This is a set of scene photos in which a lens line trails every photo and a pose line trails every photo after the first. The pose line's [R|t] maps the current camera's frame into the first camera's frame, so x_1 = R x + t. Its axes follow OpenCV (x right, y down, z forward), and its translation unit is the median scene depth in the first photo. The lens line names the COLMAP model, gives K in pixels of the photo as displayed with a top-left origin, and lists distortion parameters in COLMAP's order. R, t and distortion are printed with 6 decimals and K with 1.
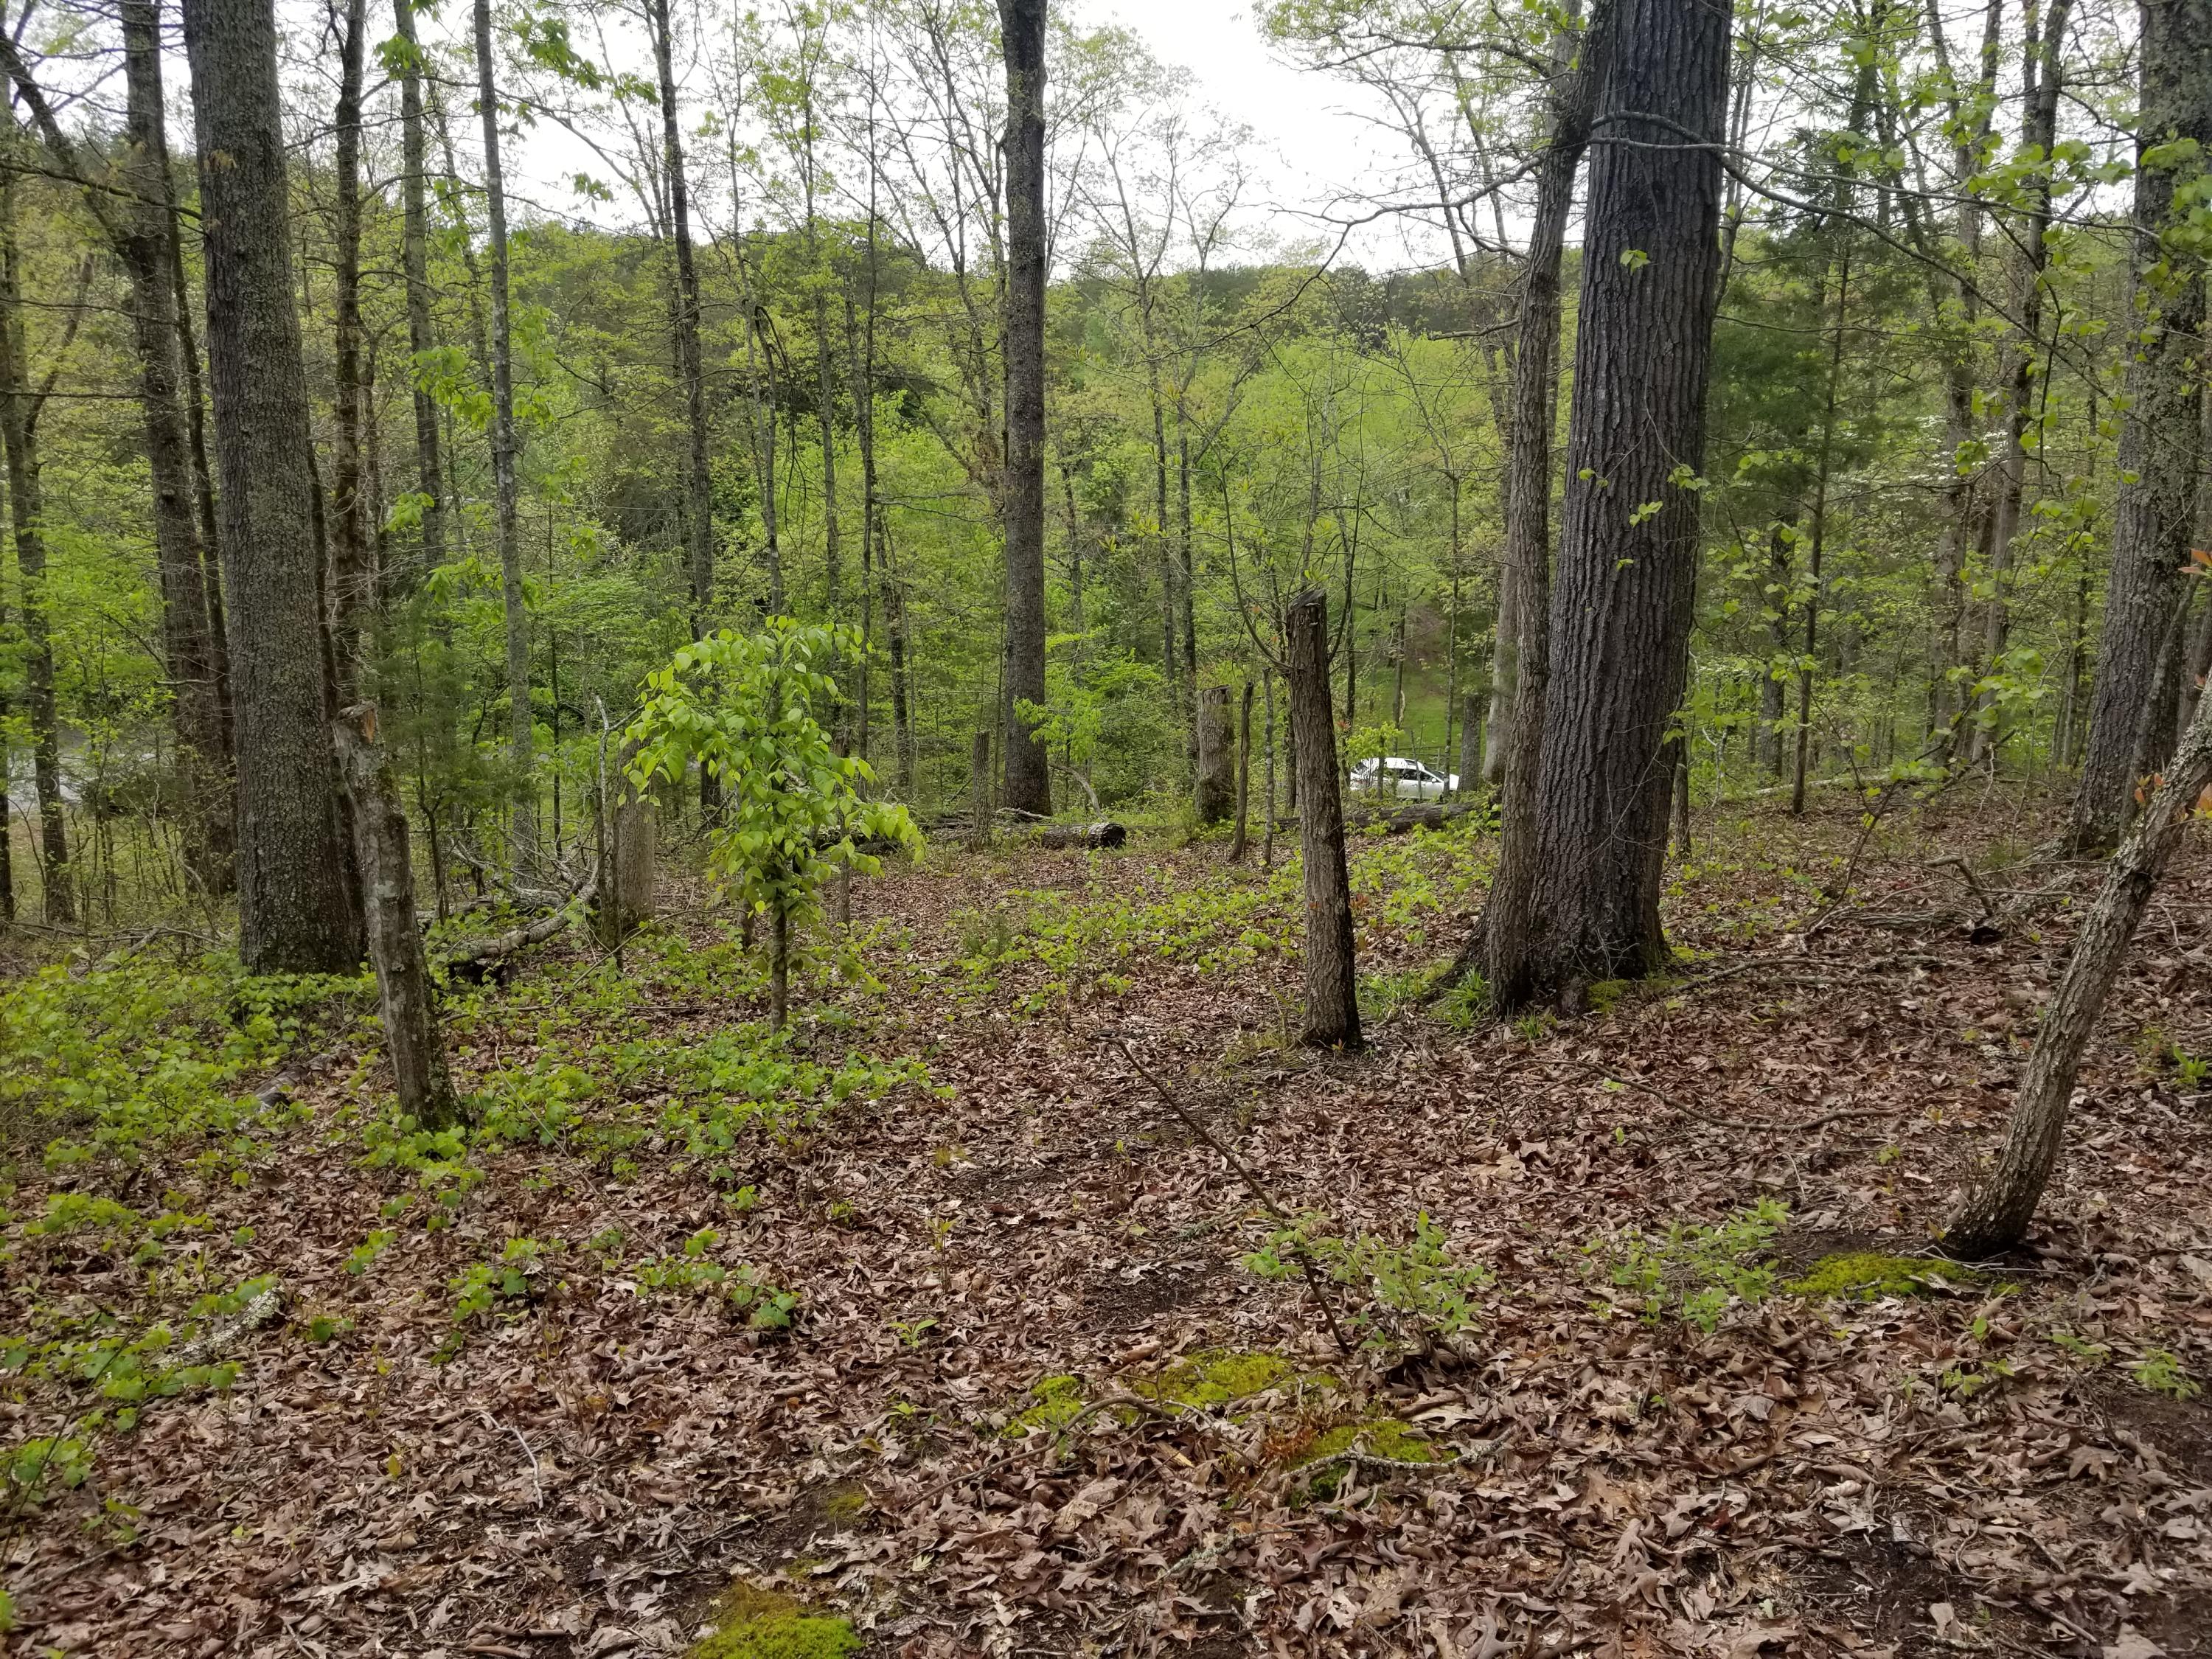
lens RADIAL K [[1667.9, 0, 1107.1], [0, 1667.9, 835.9], [0, 0, 1]] dist [0.010470, -0.000453]
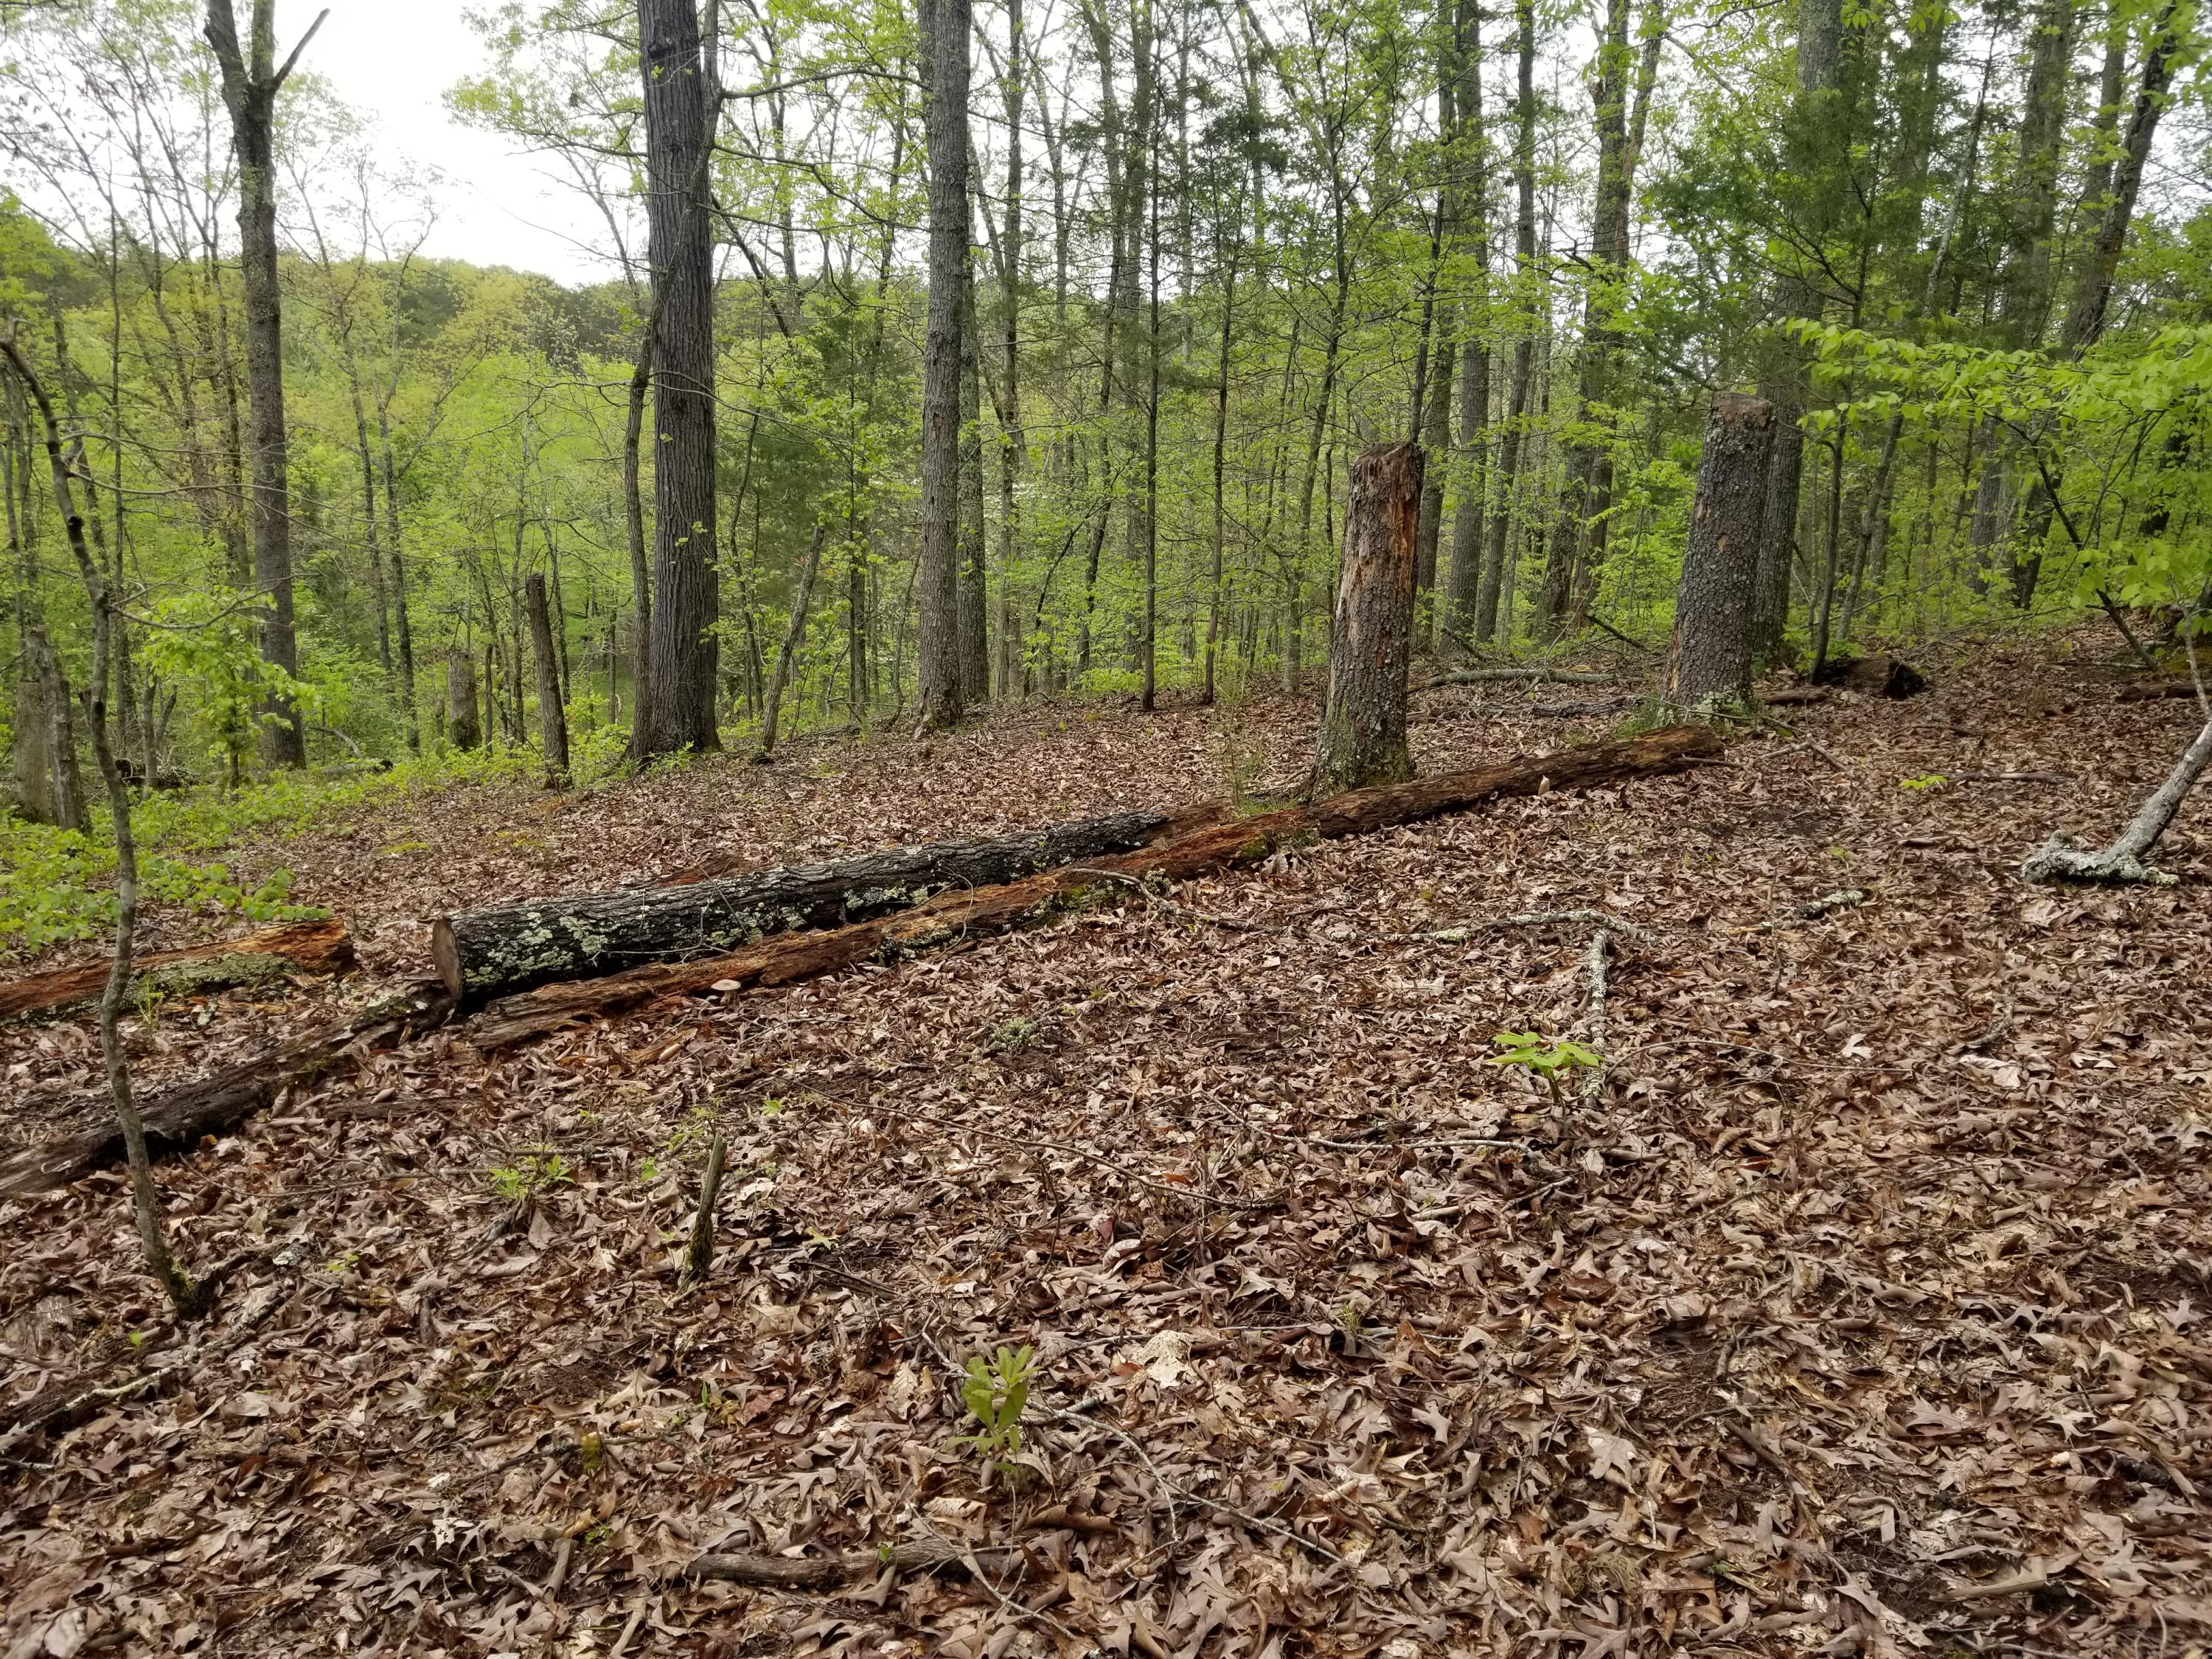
lens RADIAL K [[1667.9, 0, 1114.2], [0, 1667.9, 826.2], [0, 0, 1]] dist [0.010470, -0.000453]
pose [[0.895829, -0.053212, 0.441201, -0.022413], [0.059138, 0.998250, 0.000320, 0.027961], [-0.440446, 0.025805, 0.897408, -0.158039]]
